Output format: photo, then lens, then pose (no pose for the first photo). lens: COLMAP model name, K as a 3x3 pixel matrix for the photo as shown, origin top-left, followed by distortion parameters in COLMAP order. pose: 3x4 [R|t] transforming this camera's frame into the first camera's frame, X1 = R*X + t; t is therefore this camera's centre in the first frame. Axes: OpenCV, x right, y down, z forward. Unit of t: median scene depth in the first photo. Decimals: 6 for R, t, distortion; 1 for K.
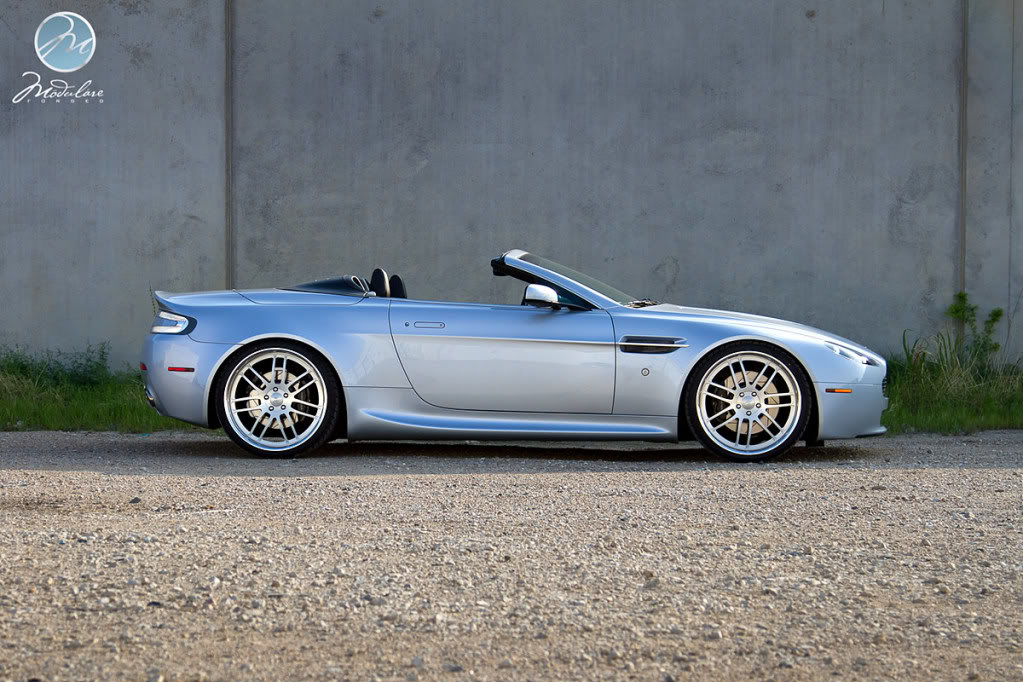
lens RADIAL K [[2520.0, 0, 512.0], [0, 2520.0, 342.1], [0, 0, 1]] dist [0.191529, 0.000000]
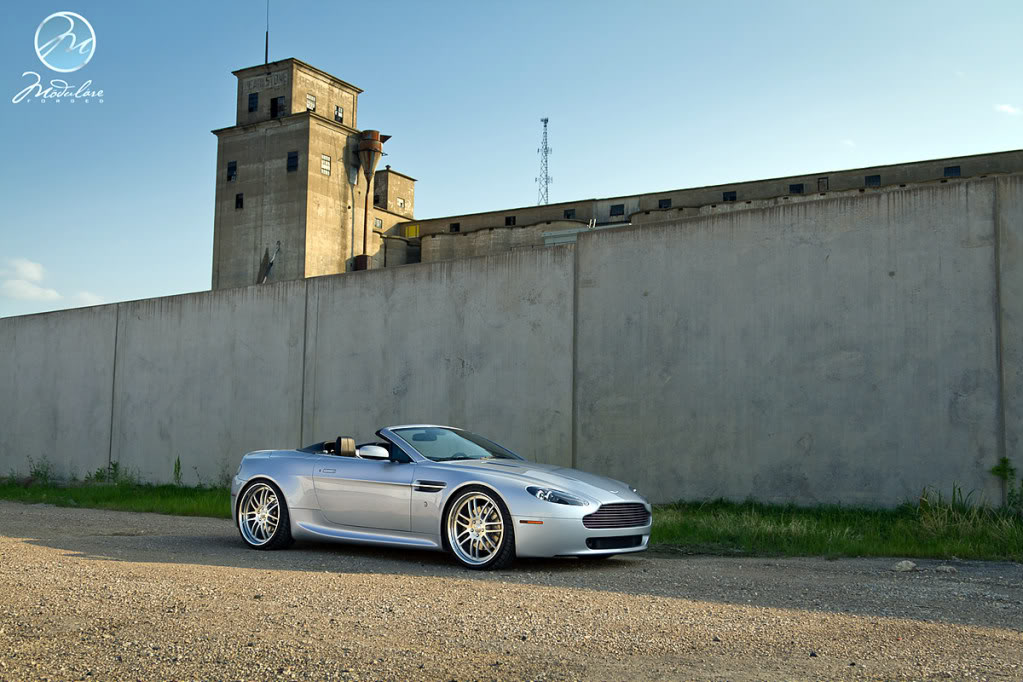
lens RADIAL K [[1150.6, 0, 511.2], [0, 1150.6, 338.4], [0, 0, 1]] dist [0.014491, 0.000000]
pose [[0.811262, -0.050804, -0.582471, 0.334038], [-0.020953, 0.993052, -0.115798, -0.005455], [0.584307, 0.106147, 0.804561, 0.311040]]
